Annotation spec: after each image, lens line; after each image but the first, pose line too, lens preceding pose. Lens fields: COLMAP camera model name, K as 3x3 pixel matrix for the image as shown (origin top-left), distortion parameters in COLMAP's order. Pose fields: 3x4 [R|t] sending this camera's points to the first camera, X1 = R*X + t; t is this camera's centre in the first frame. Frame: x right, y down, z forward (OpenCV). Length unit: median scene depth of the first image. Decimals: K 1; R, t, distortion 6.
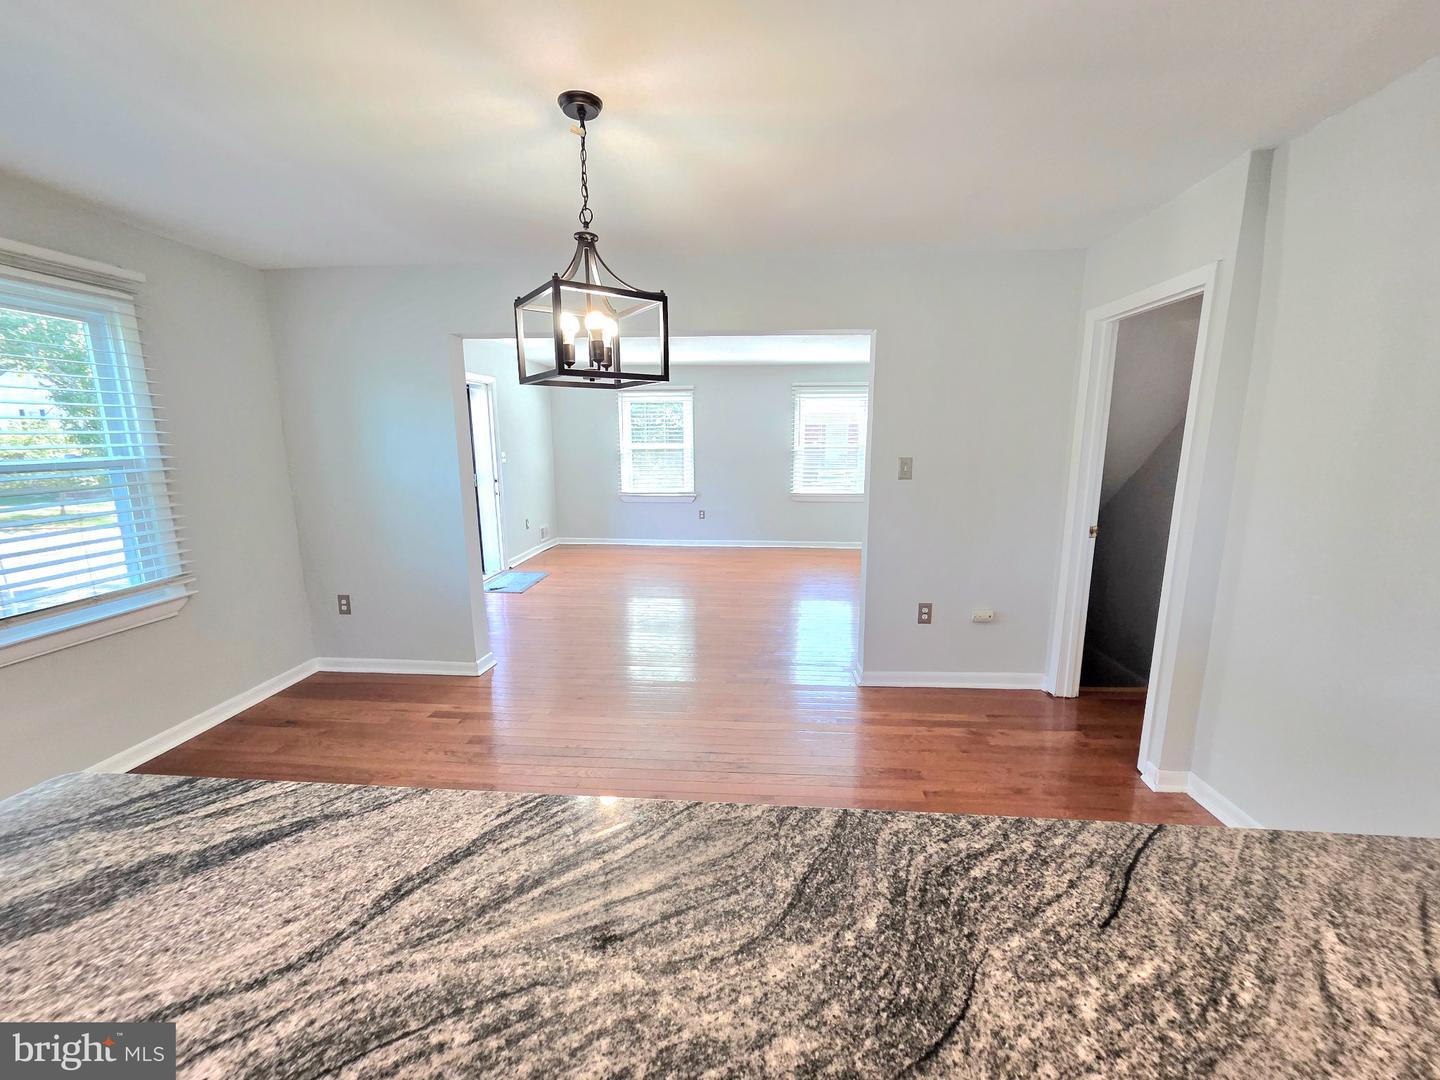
lens RADIAL K [[588.4, 0, 721.1], [0, 588.4, 542.3], [0, 0, 1]] dist [0.001081, -0.000210]
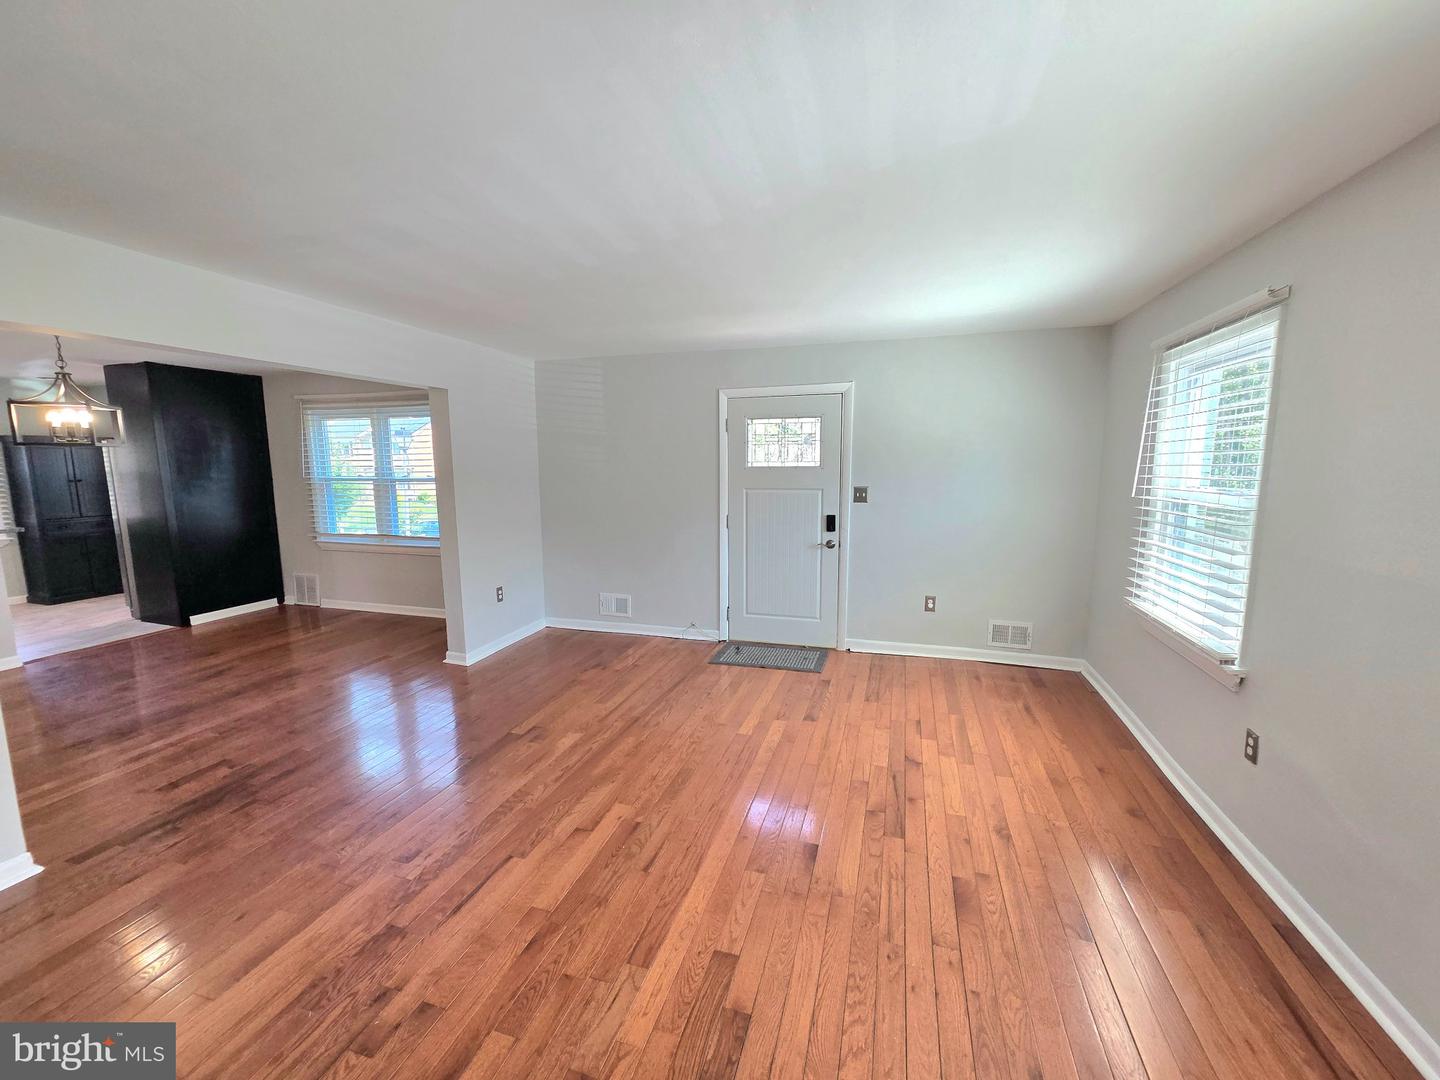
lens RADIAL K [[589.1, 0, 722.6], [0, 589.1, 542.7], [0, 0, 1]] dist [-0.000321, 0.000332]
pose [[-0.215079, 0.134209, -0.967331, 0.781084], [-0.166095, 0.971055, 0.171656, -0.405820], [0.962369, 0.197588, -0.186563, 2.178816]]
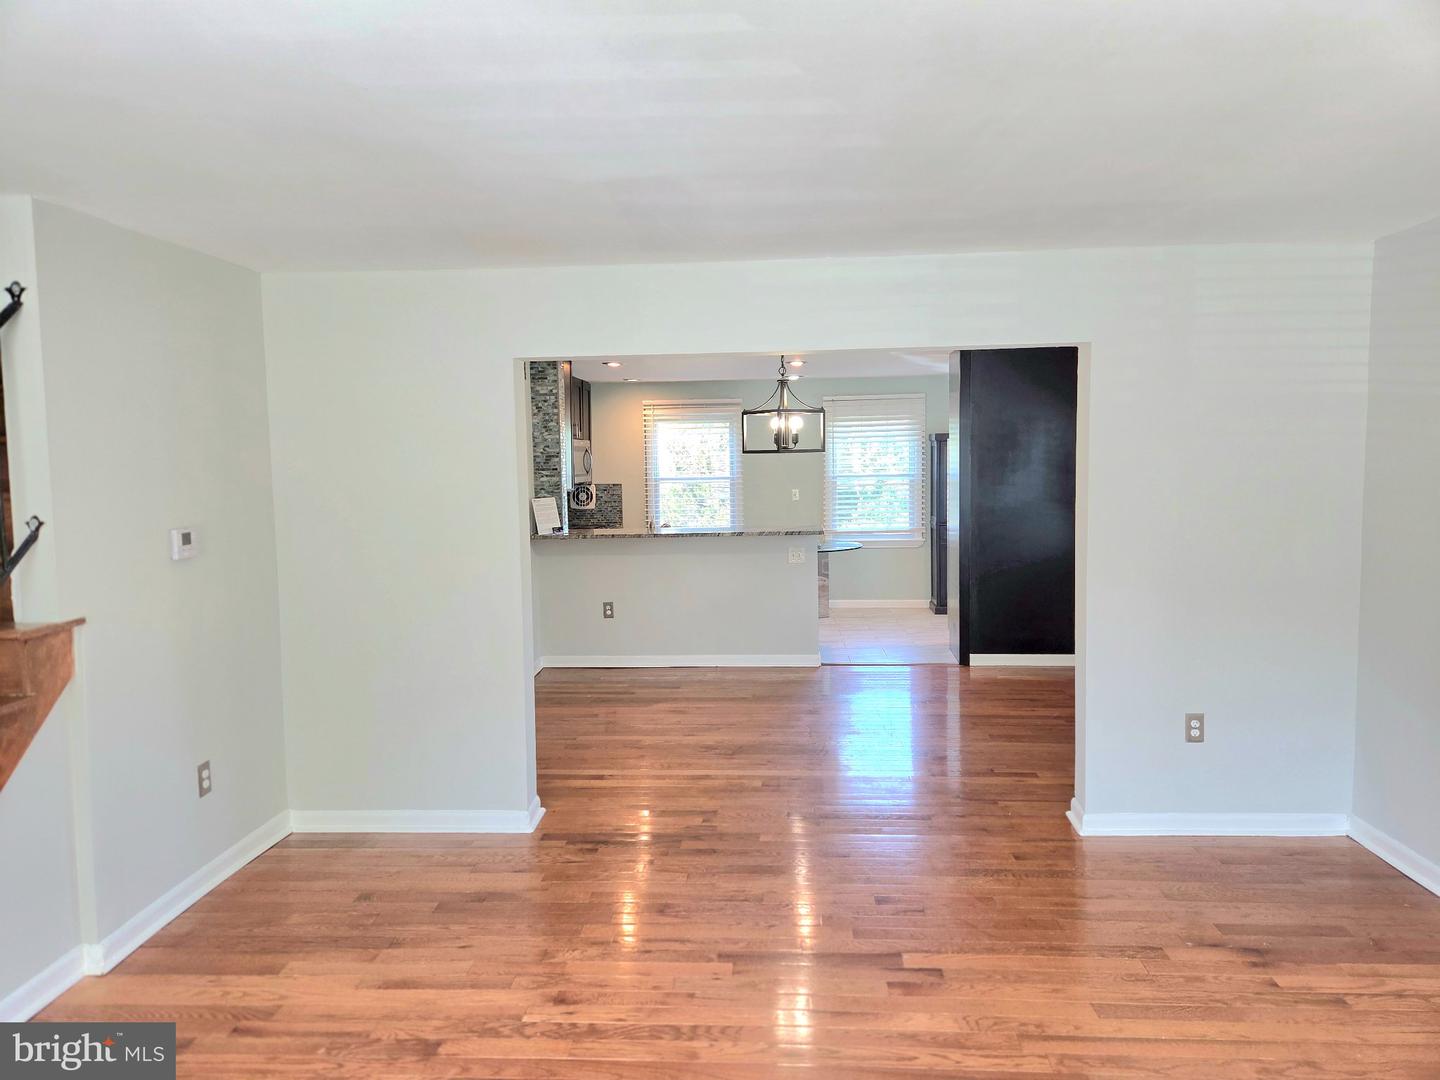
lens RADIAL K [[957.8, 0, 723.3], [0, 957.8, 536.7], [0, 0, 1]] dist [0.029459, -0.000374]
pose [[-0.999765, 0.018180, -0.011842, 0.013543], [0.014620, 0.967762, 0.251440, -0.493868], [0.016032, 0.251208, -0.967800, 2.544552]]
